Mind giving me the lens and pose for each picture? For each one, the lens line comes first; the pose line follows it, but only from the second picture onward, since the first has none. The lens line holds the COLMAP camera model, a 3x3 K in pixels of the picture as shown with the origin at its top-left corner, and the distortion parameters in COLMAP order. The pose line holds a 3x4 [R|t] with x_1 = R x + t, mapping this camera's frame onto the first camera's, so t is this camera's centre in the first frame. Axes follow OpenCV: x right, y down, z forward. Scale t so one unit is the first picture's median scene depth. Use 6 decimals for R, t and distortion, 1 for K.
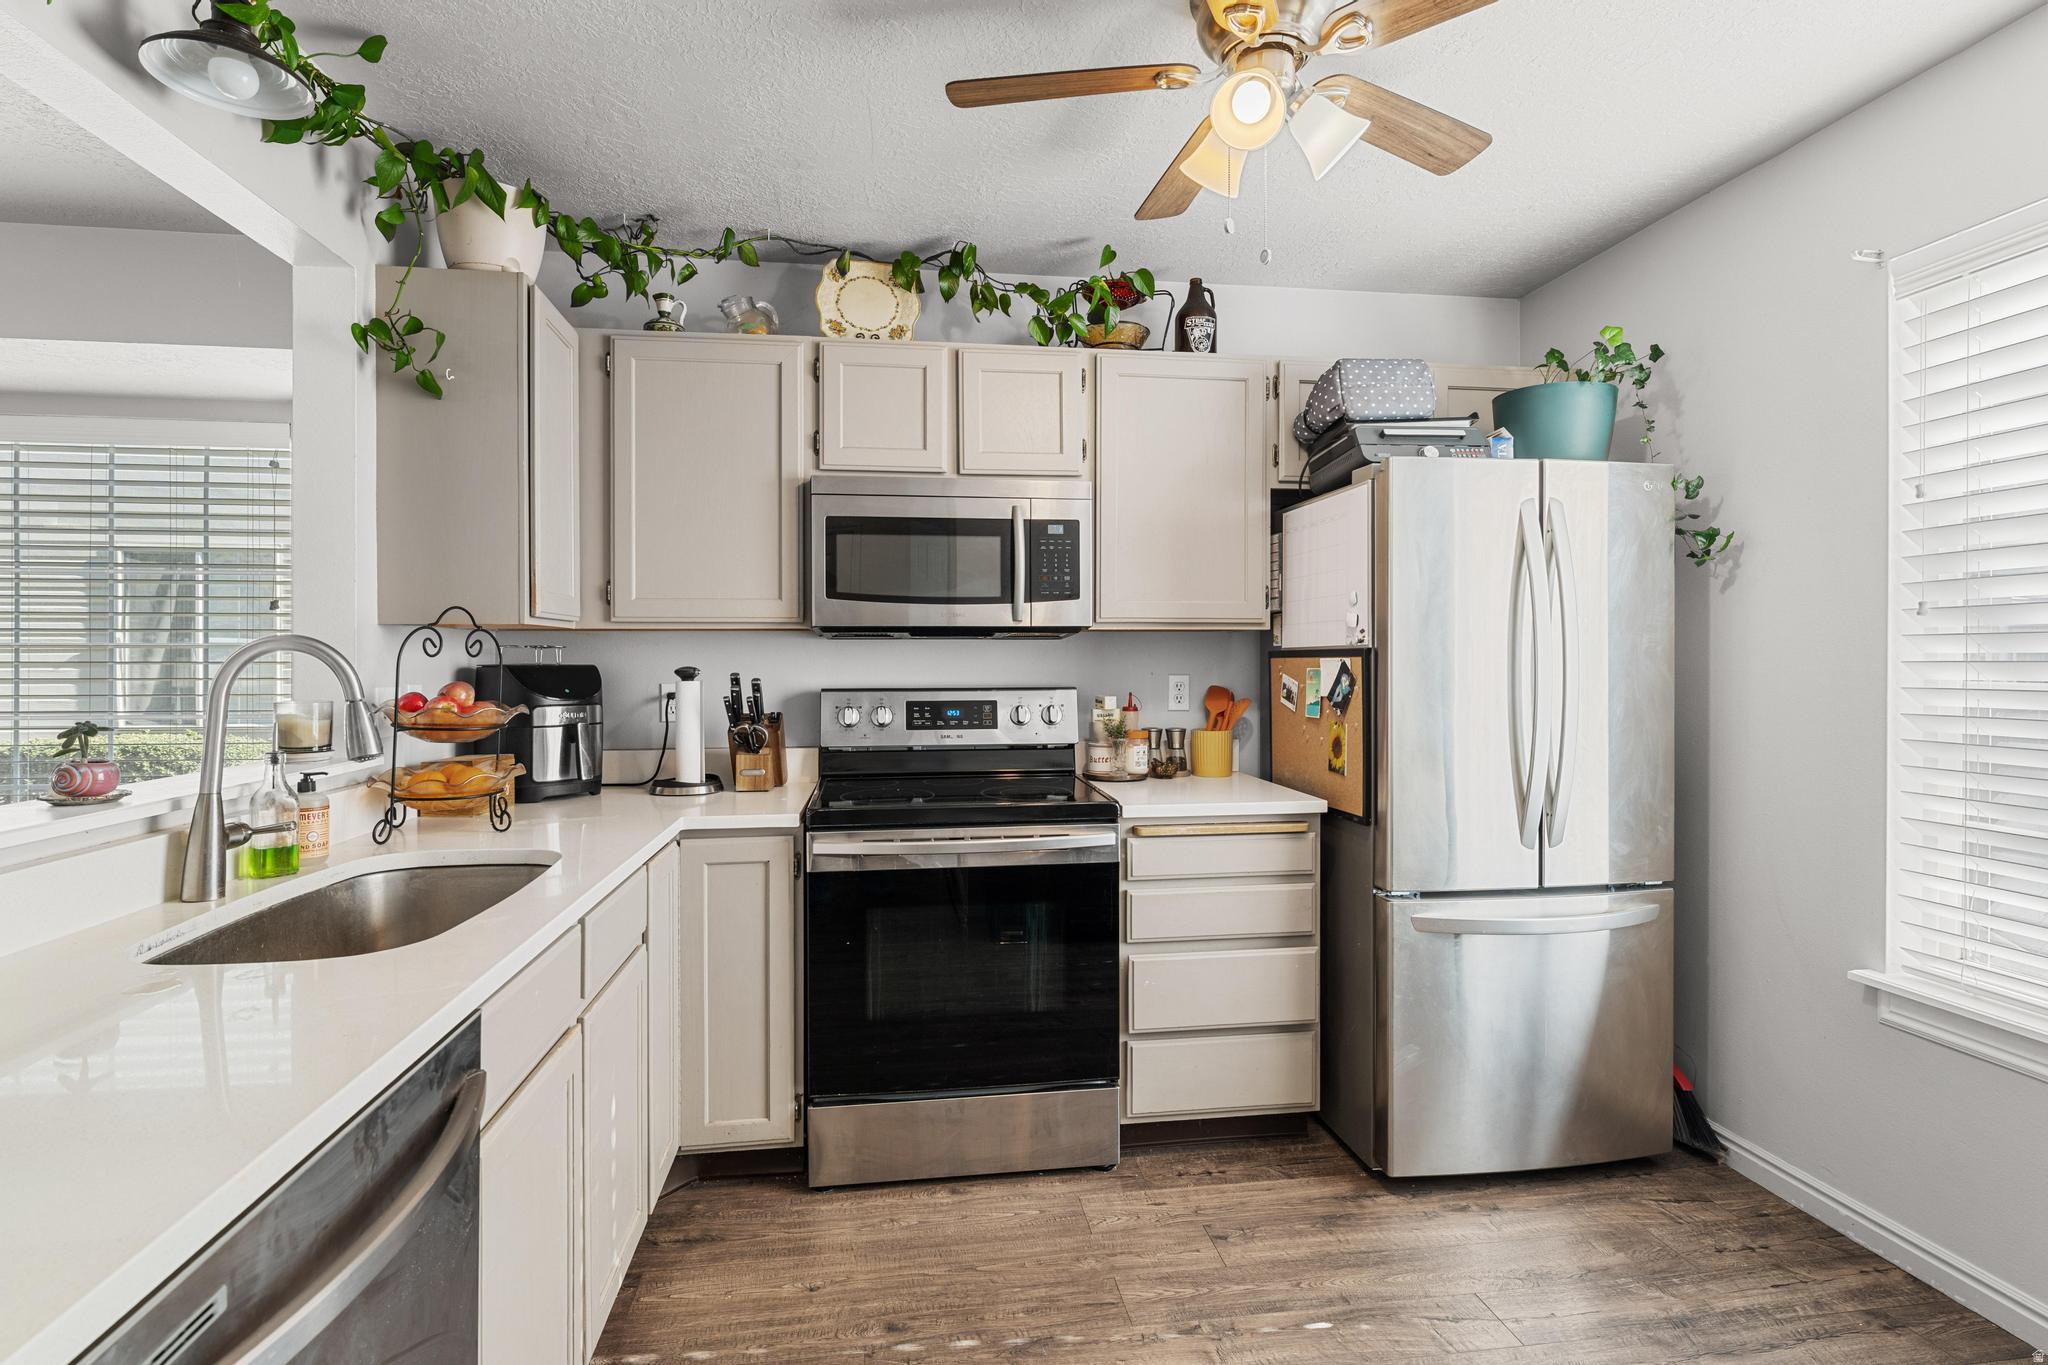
lens RADIAL K [[1002.9, 0, 1020.8], [0, 1002.9, 668.5], [0, 0, 1]] dist [0.022278, 0.000175]
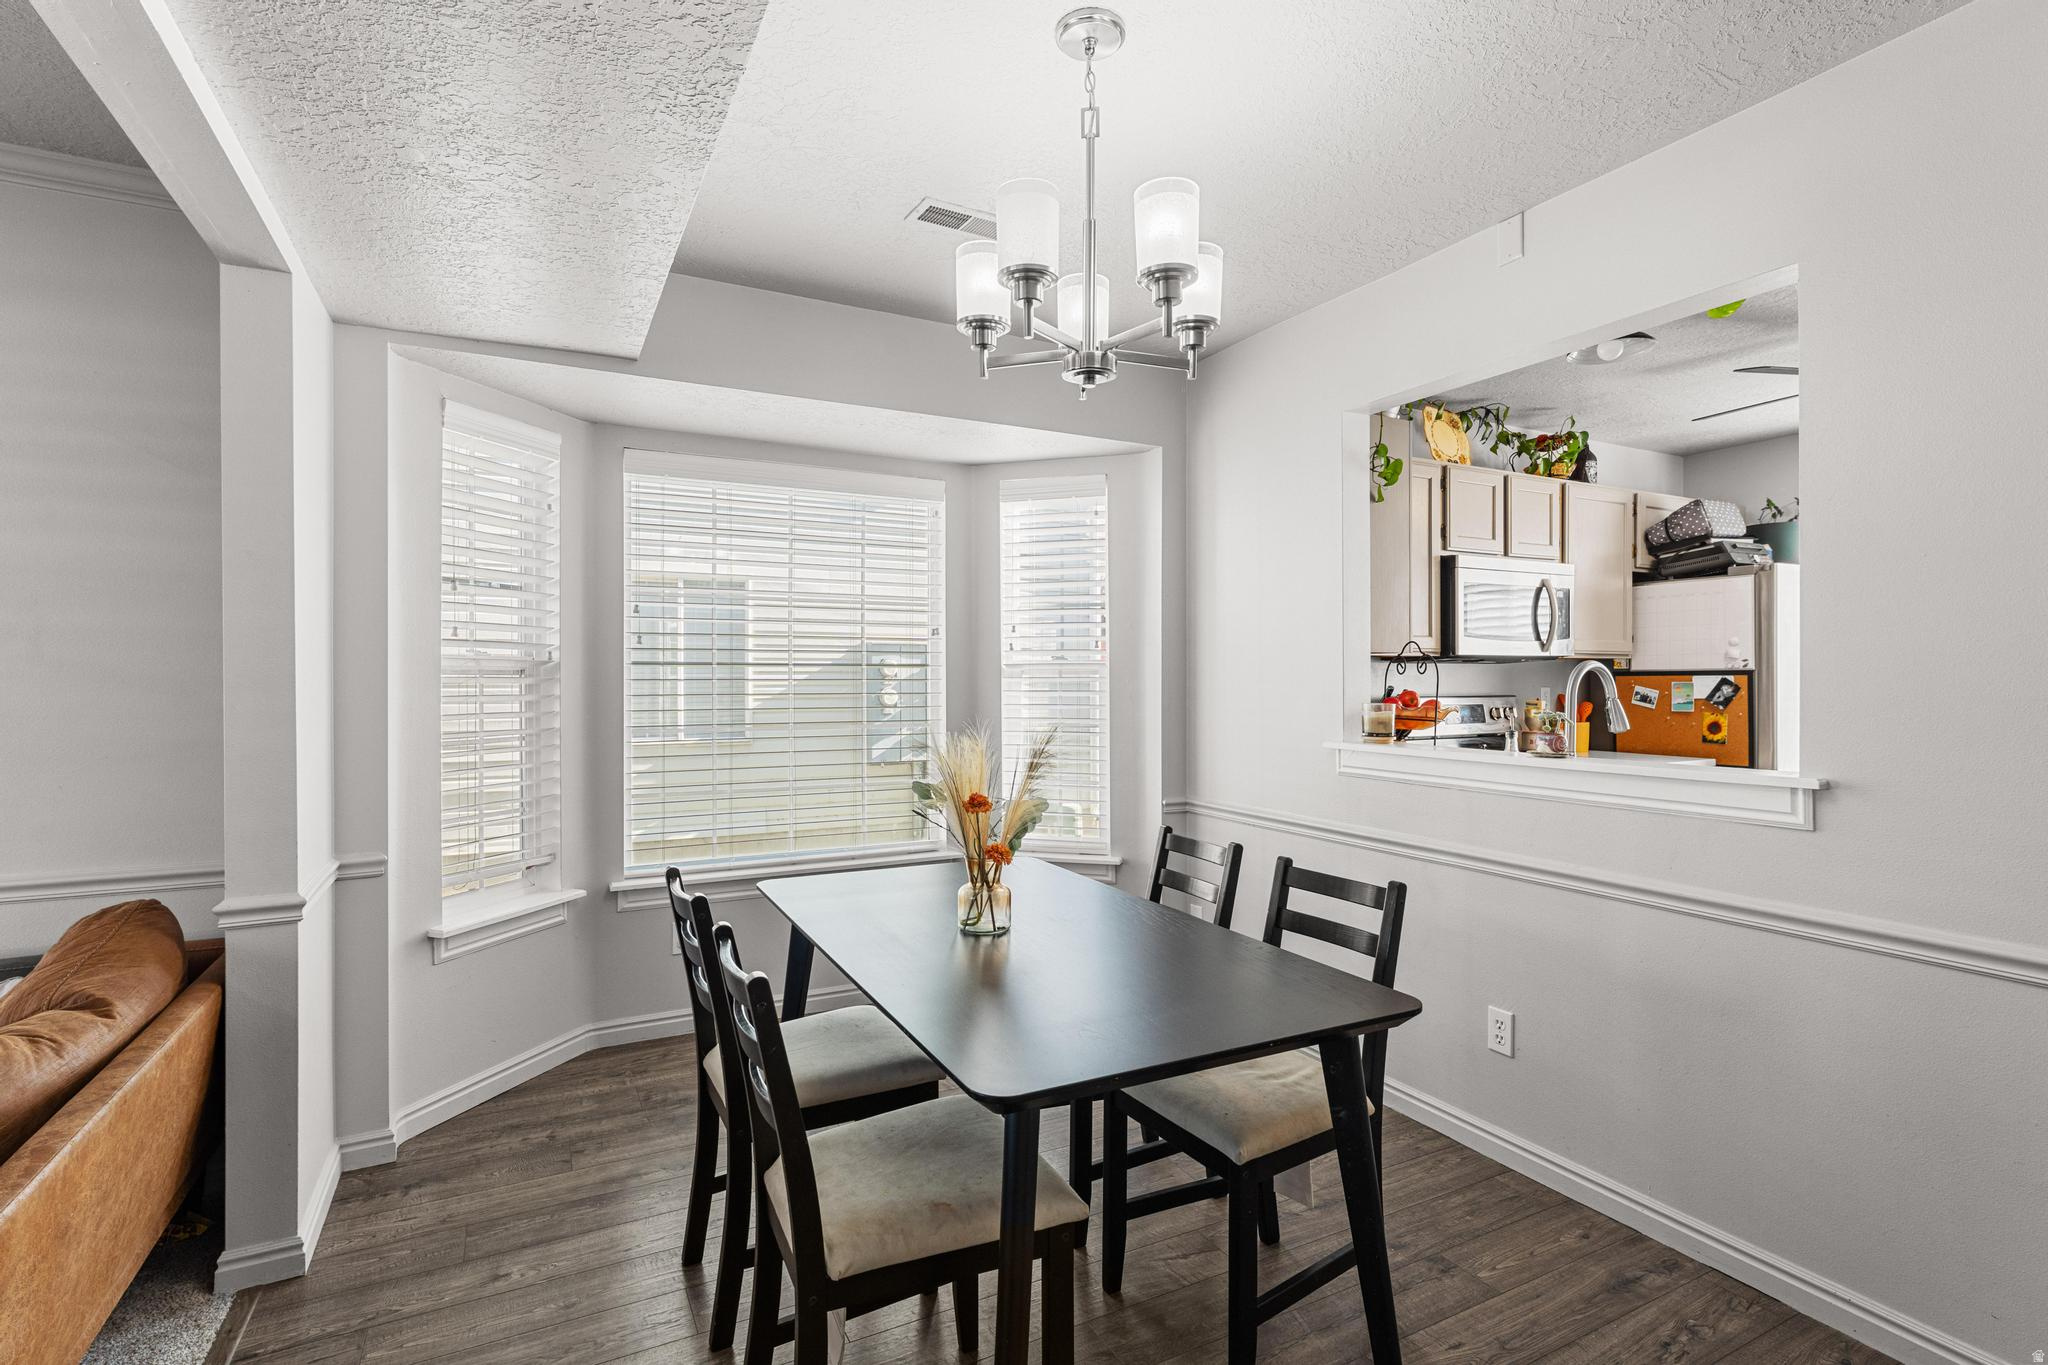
lens RADIAL K [[942.4, 0, 1016.2], [0, 942.4, 686.1], [0, 0, 1]] dist [-0.011469, 0.002151]
pose [[0.949487, -0.001647, 0.313802, -1.251209], [0.000304, 0.999991, 0.004328, -0.000286], [-0.313806, -0.004014, 0.949479, -0.136564]]
